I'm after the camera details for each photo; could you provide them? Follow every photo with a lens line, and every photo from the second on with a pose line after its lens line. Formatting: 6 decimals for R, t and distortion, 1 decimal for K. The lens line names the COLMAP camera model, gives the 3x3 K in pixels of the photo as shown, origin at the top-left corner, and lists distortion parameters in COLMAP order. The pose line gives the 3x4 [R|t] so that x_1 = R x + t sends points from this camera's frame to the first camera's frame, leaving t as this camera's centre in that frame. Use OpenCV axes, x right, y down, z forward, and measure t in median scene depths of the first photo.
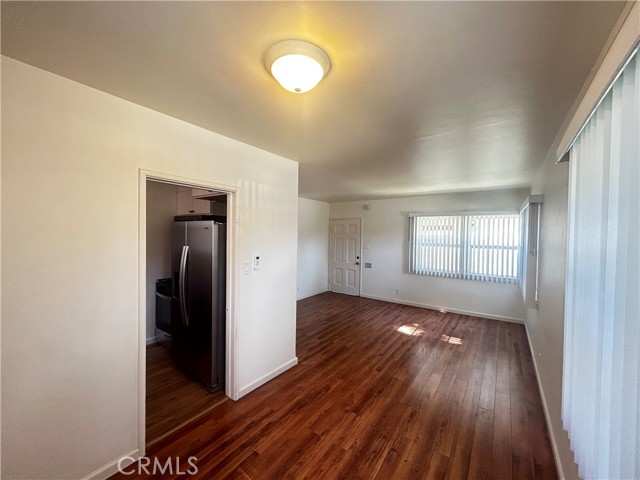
lens RADIAL K [[258.4, 0, 320.0], [0, 258.4, 240.0], [0, 0, 1]] dist [-0.001971, 0.000297]
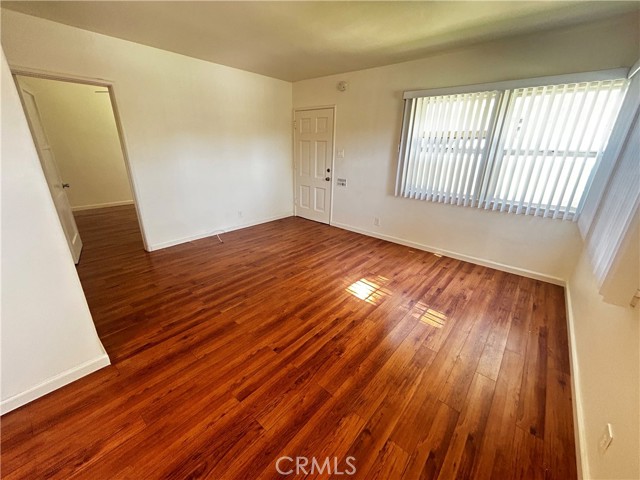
lens RADIAL K [[258.4, 0, 320.0], [0, 258.4, 240.0], [0, 0, 1]] dist [-0.001971, 0.000297]
pose [[0.996074, 0.038006, -0.079952, 0.262119], [-0.010510, 0.947532, 0.319489, 0.034130], [0.087900, -0.317394, 0.944211, 0.408991]]
